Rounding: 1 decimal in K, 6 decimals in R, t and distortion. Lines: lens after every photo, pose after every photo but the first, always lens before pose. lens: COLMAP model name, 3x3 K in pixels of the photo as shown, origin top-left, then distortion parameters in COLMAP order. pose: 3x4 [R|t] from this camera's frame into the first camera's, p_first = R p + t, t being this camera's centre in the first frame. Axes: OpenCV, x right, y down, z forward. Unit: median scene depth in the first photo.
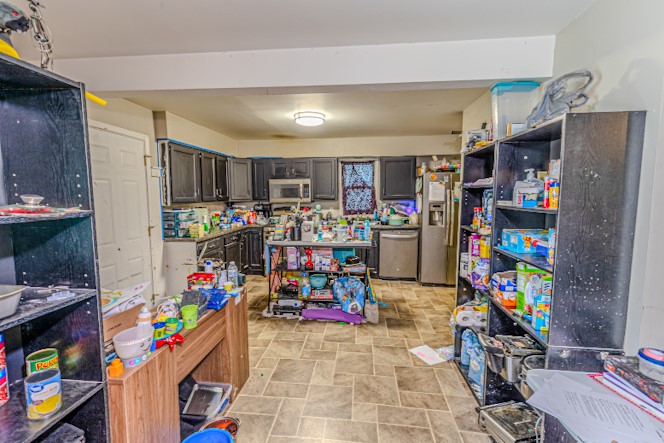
lens RADIAL K [[292.1, 0, 332.0], [0, 292.1, 223.0], [0, 0, 1]] dist [0.003075, 0.000231]
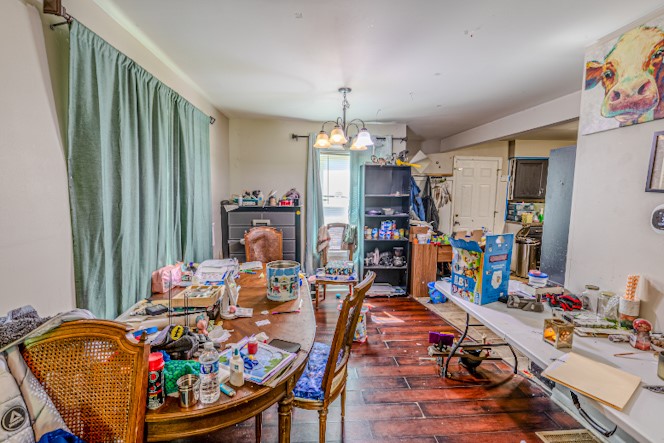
lens RADIAL K [[292.1, 0, 331.6], [0, 292.1, 217.6], [0, 0, 1]] dist [0.003075, 0.000231]
pose [[0.172522, 0.090658, -0.980825, 0.819343], [-0.105676, 0.991712, 0.073077, 0.022474], [0.979321, 0.091043, 0.180672, -0.210626]]
